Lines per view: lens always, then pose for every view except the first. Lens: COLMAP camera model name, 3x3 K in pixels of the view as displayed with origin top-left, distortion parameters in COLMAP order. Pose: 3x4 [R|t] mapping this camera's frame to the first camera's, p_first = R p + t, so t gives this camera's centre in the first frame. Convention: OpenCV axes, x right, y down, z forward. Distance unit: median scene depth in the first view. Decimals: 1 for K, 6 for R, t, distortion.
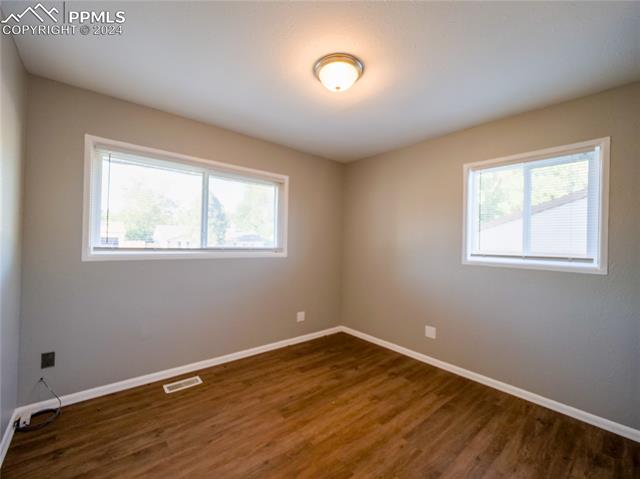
lens RADIAL K [[274.9, 0, 316.3], [0, 274.9, 238.3], [0, 0, 1]] dist [0.007663, 0.000125]
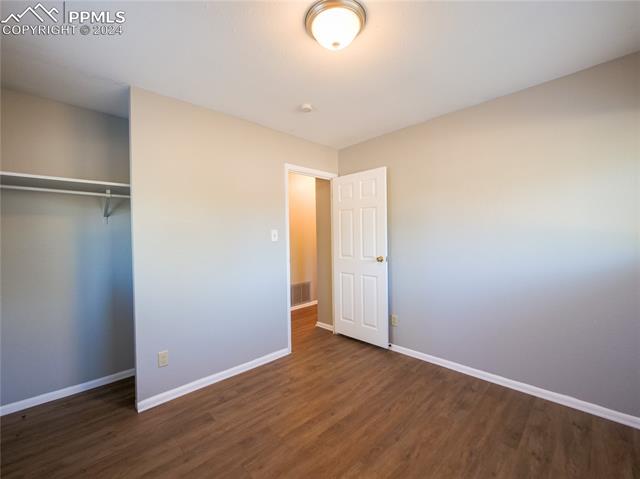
lens RADIAL K [[271.1, 0, 313.6], [0, 271.1, 240.1], [0, 0, 1]] dist [0.000896, -0.000044]
pose [[-0.998764, -0.006887, -0.049233, 0.195407], [-0.006790, 0.999975, -0.002150, 0.030519], [0.049247, -0.001813, -0.998785, 1.948526]]
